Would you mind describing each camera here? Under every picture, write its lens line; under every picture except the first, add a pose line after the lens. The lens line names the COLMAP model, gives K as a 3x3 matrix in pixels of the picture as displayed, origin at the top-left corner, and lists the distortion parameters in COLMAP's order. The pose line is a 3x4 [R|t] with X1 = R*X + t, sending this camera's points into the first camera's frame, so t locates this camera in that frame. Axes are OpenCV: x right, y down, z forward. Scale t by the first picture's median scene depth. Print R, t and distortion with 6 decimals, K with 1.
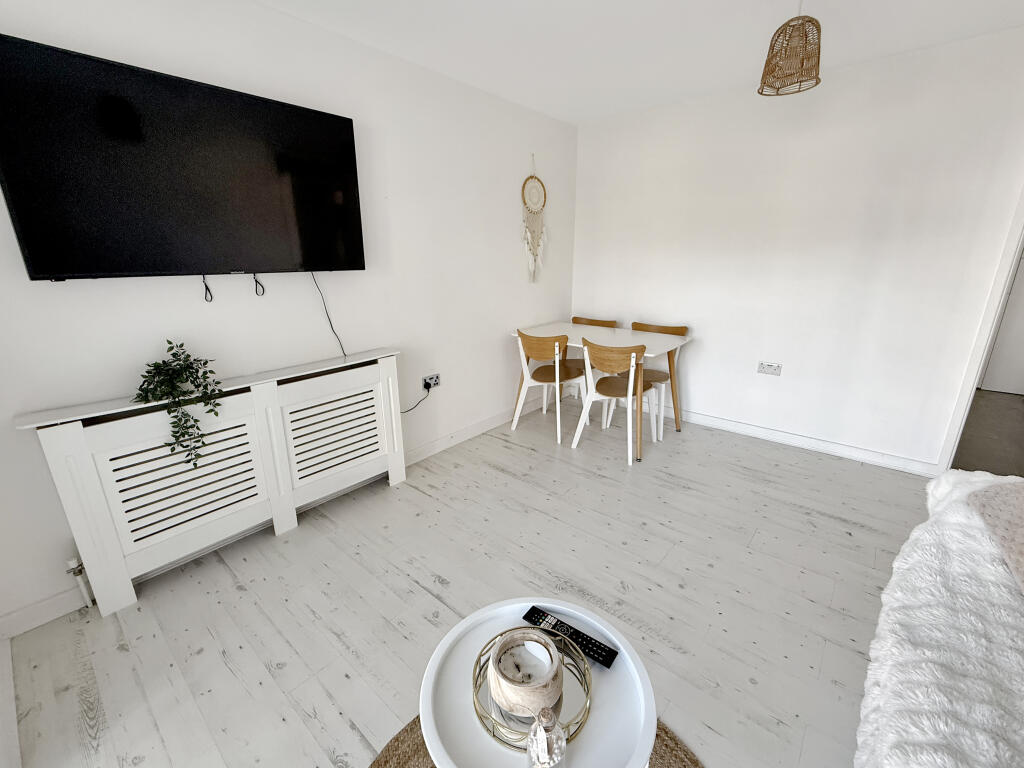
lens RADIAL K [[434.1, 0, 511.4], [0, 434.1, 384.4], [0, 0, 1]] dist [0.004551, 0.000369]
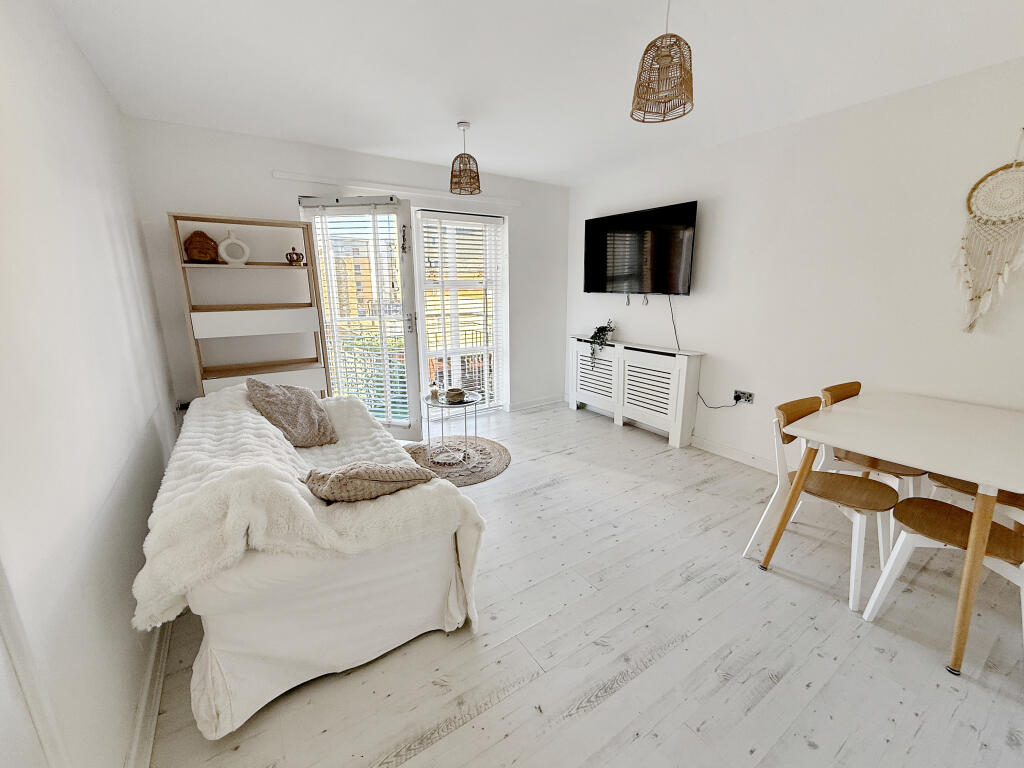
lens RADIAL K [[411.5, 0, 510.5], [0, 411.5, 381.0], [0, 0, 1]] dist [0.000622, -0.000077]
pose [[-0.272890, 0.231050, -0.933888, 1.358064], [-0.271604, 0.912740, 0.305183, -0.285783], [0.922910, 0.336929, -0.186324, 0.872570]]
